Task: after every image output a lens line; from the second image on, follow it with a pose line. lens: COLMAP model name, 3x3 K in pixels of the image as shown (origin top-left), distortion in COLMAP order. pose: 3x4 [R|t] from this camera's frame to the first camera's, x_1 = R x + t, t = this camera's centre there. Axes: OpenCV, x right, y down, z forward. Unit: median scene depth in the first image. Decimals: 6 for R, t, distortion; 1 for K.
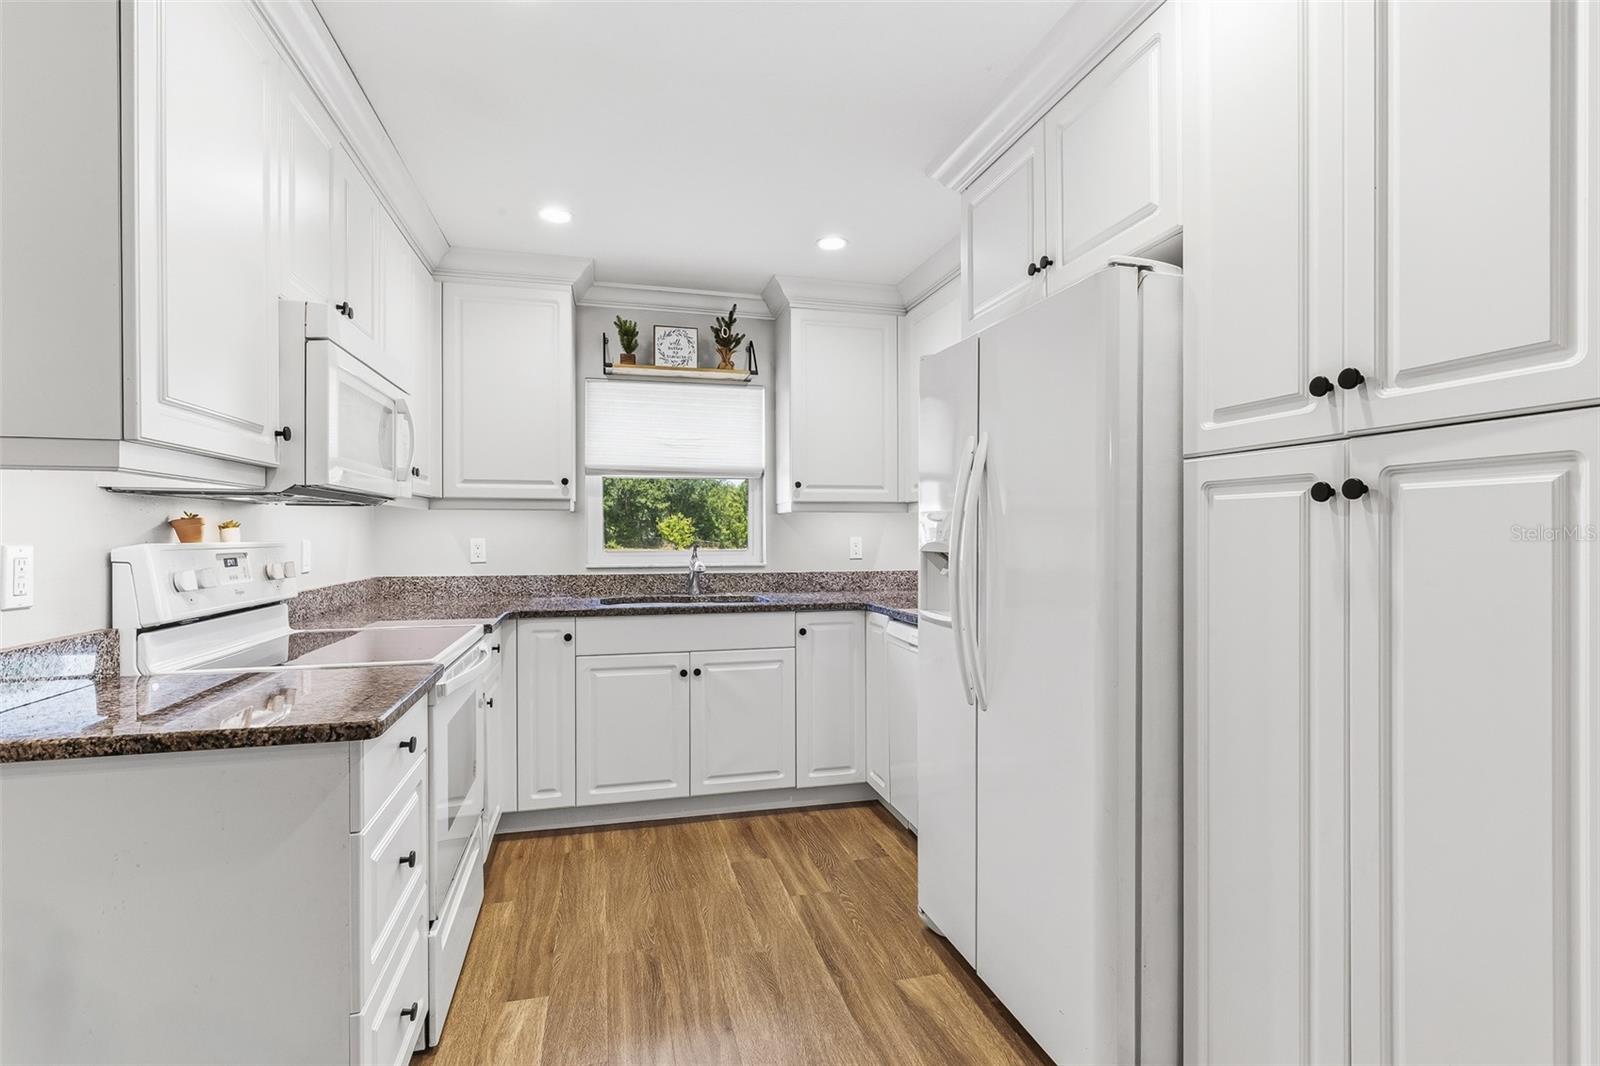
lens RADIAL K [[752.2, 0, 801.0], [0, 752.2, 537.5], [0, 0, 1]] dist [-0.003847, -0.000100]
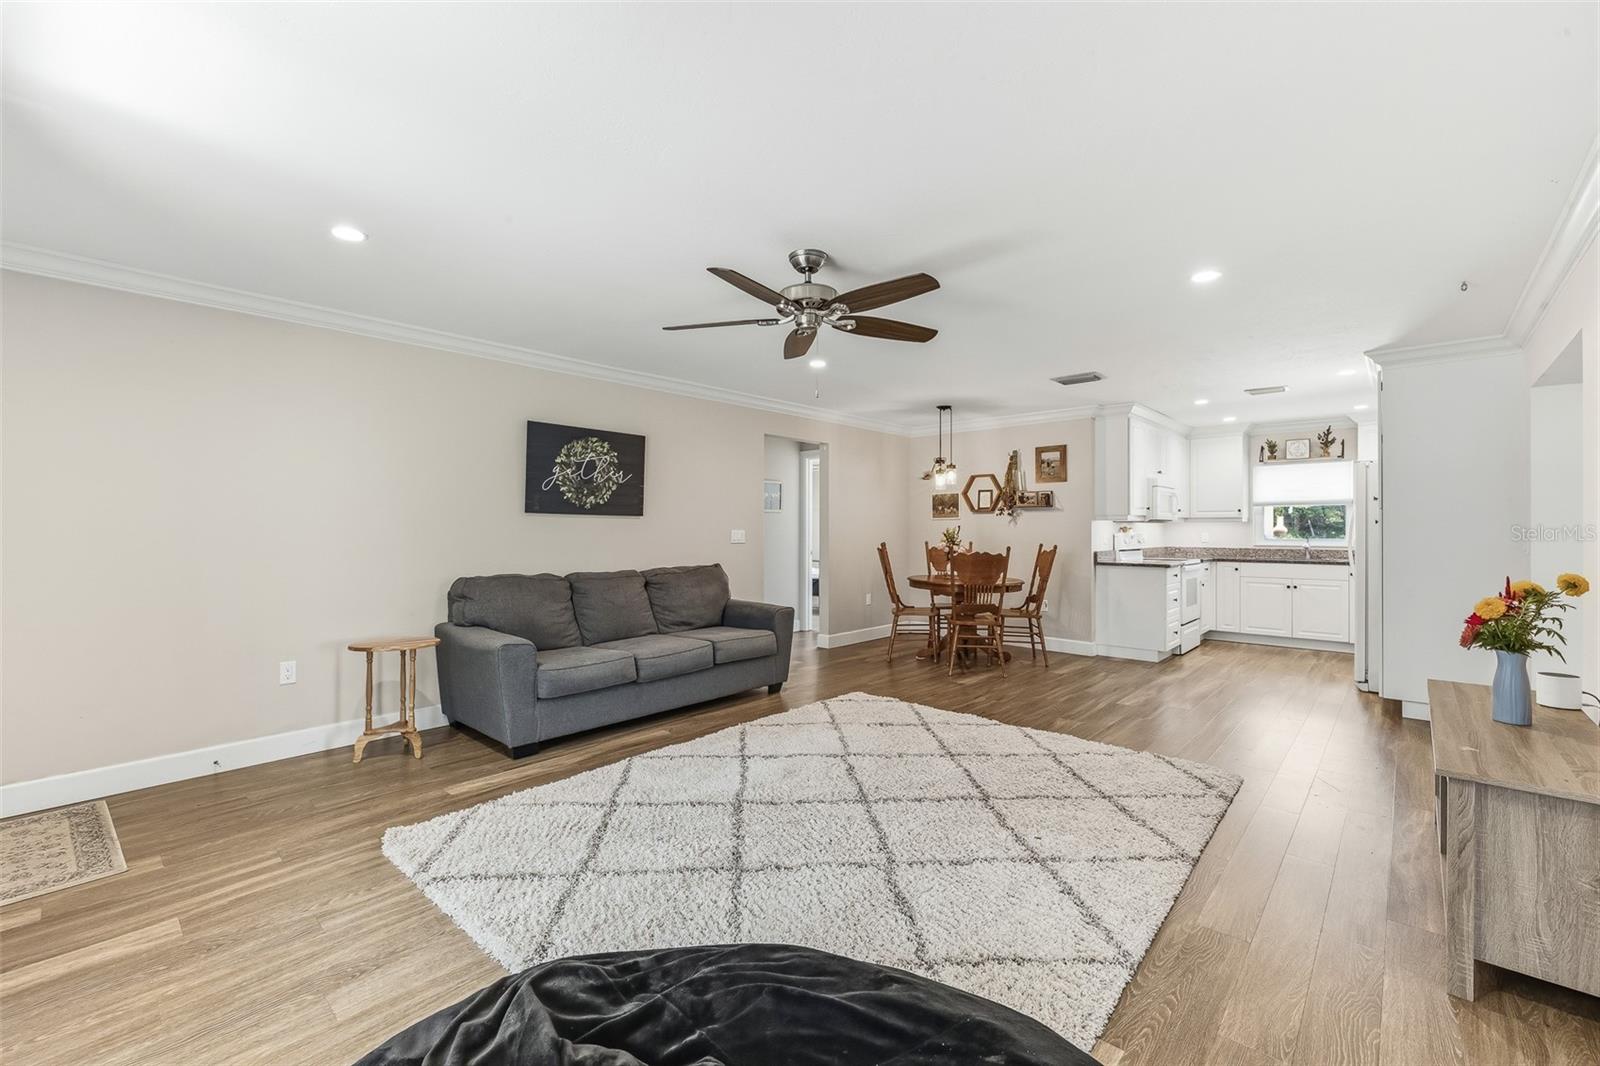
lens RADIAL K [[674.1, 0, 802.3], [0, 674.1, 525.3], [0, 0, 1]] dist [-0.001934, -0.000927]
pose [[0.543465, -0.005209, -0.839415, 0.840295], [-0.007289, 0.999914, -0.010924, 0.011990], [0.839400, 0.012055, 0.543381, -1.567590]]
